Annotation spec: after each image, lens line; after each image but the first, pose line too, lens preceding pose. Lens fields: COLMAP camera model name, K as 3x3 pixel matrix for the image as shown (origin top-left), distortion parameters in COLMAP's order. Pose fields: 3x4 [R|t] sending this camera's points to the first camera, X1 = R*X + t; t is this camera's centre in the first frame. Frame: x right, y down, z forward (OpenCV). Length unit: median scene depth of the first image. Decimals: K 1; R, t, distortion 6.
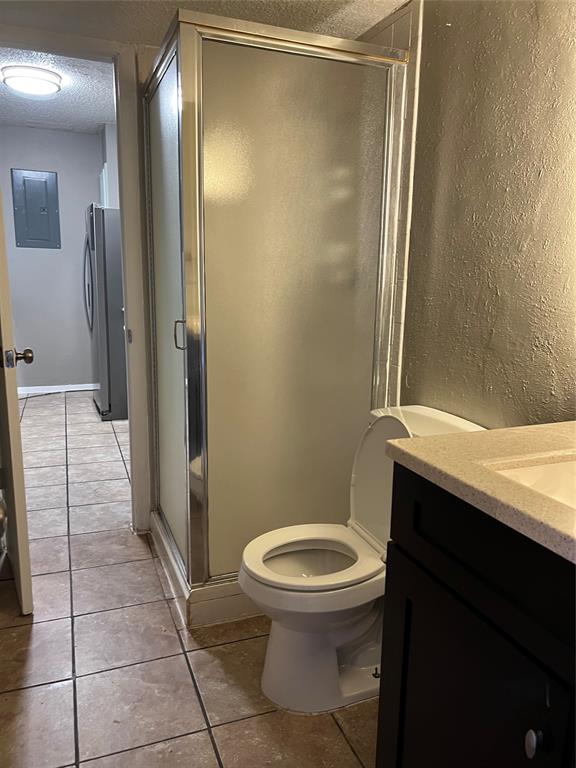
lens RADIAL K [[581.9, 0, 288.0], [0, 581.9, 384.0], [0, 0, 1]] dist [0.030436, -0.001131]
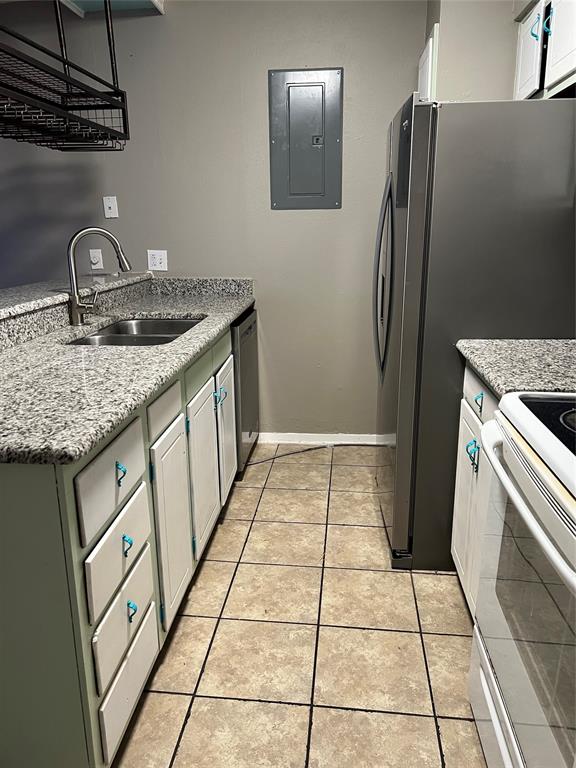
lens RADIAL K [[581.9, 0, 288.0], [0, 581.9, 384.0], [0, 0, 1]] dist [0.030436, -0.001131]
pose [[0.892443, 0.087713, -0.442552, -0.193886], [-0.055469, 0.994809, 0.085312, -0.124135], [0.447738, -0.051588, 0.892675, 0.534161]]
